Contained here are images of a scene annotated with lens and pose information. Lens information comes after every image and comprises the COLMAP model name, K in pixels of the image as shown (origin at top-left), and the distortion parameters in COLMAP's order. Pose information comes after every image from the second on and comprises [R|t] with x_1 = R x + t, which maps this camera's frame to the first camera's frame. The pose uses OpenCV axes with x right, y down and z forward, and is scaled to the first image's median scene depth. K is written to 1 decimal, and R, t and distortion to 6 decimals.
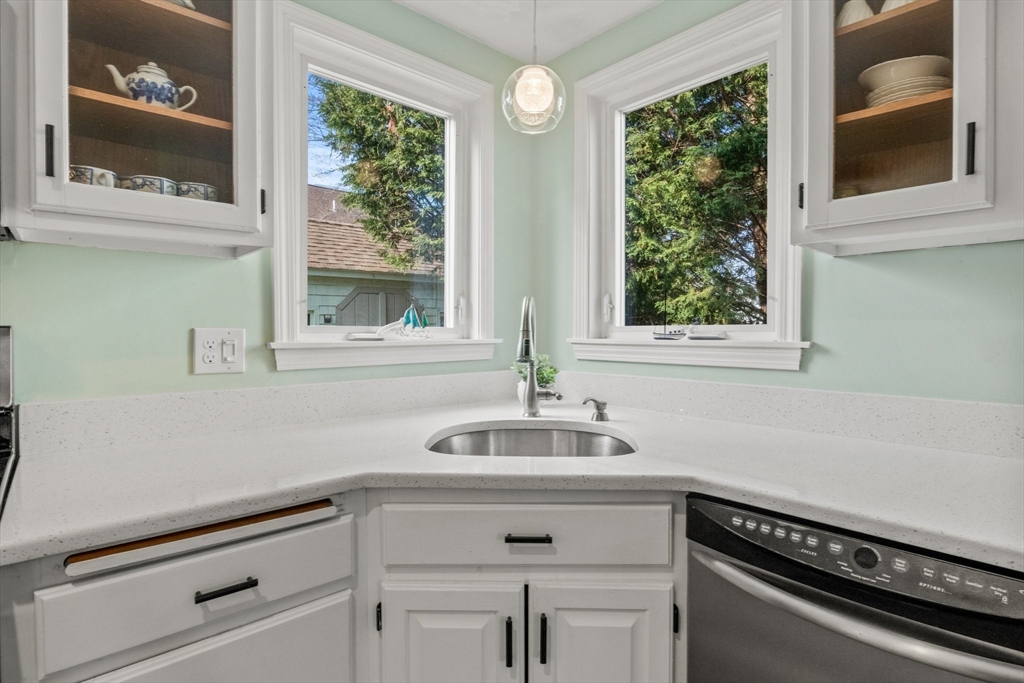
lens RADIAL K [[510.0, 0, 553.3], [0, 510.0, 341.8], [0, 0, 1]] dist [-0.019556, 0.000353]
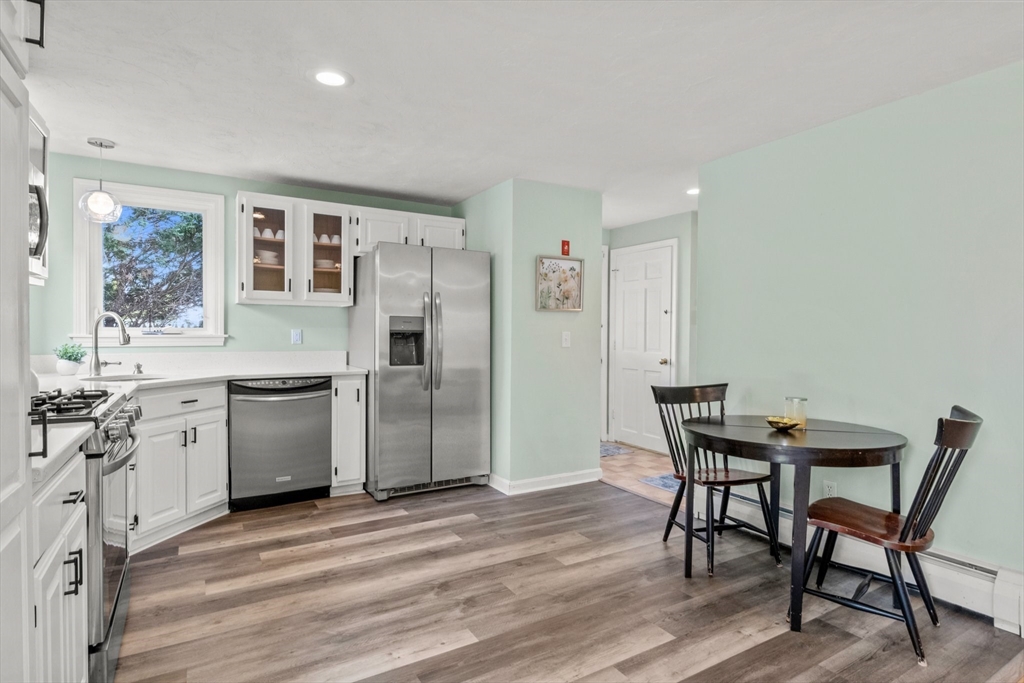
lens RADIAL K [[529.8, 0, 512.0], [0, 529.8, 341.5], [0, 0, 1]] dist [-0.018297, 0.000933]
pose [[0.231387, -0.016657, 0.972719, -2.510866], [0.015757, 0.999786, 0.013372, 0.030199], [-0.972734, 0.012233, 0.231600, -1.481637]]
